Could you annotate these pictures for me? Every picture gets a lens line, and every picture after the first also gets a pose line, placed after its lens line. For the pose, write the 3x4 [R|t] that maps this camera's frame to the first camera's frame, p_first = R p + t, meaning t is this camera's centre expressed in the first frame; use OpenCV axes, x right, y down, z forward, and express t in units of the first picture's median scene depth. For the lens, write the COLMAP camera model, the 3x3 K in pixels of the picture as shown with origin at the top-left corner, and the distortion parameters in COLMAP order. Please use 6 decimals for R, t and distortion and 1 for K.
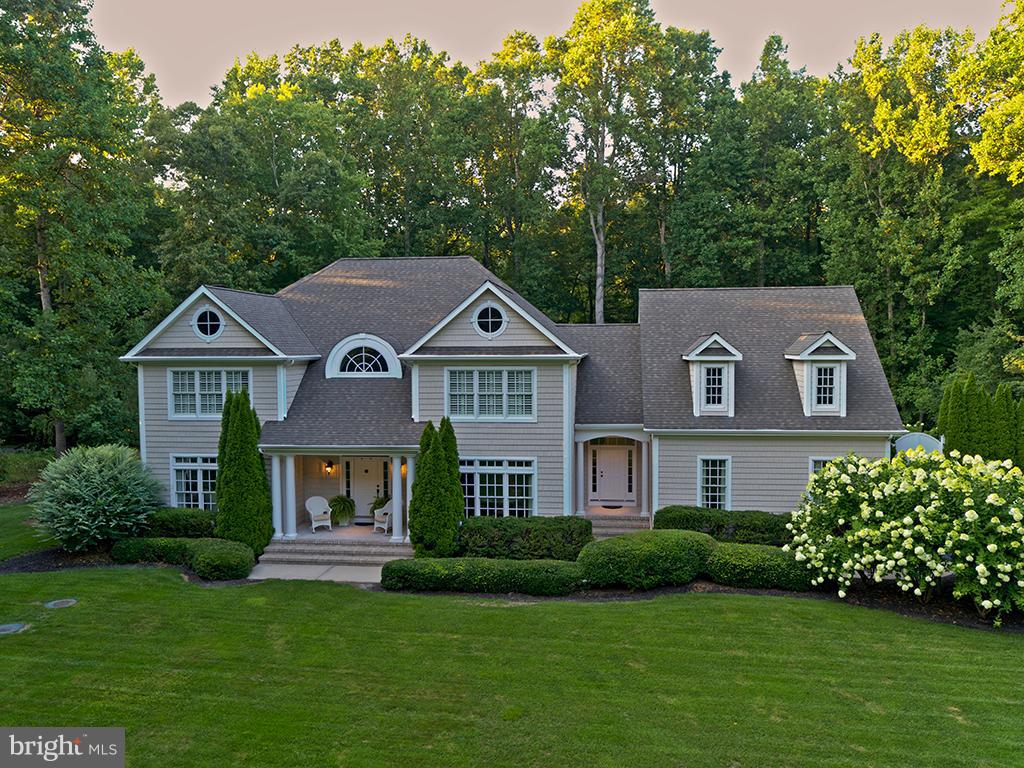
lens RADIAL K [[794.2, 0, 512.0], [0, 794.2, 384.0], [0, 0, 1]] dist [-0.001454, -0.003241]
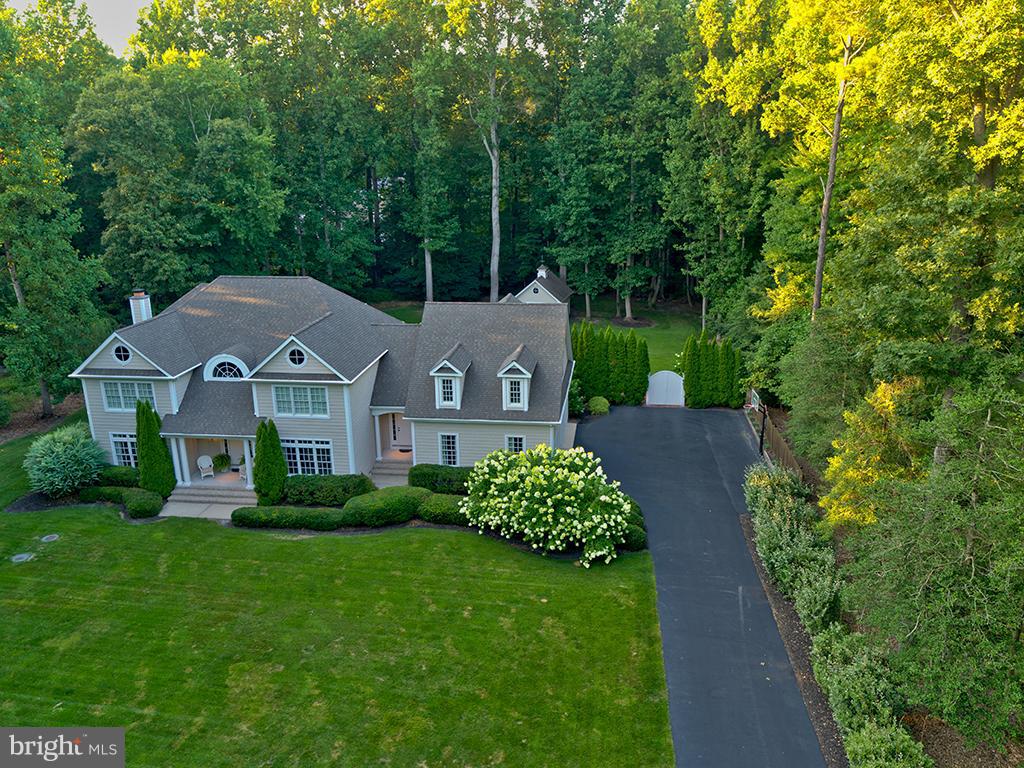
lens RADIAL K [[794.2, 0, 512.0], [0, 794.2, 384.0], [0, 0, 1]] dist [-0.001454, -0.003241]
pose [[0.999964, -0.005113, -0.006763, 0.408833], [0.006621, 0.969218, 0.246114, -0.412136], [0.005296, -0.246150, 0.969217, -0.541814]]
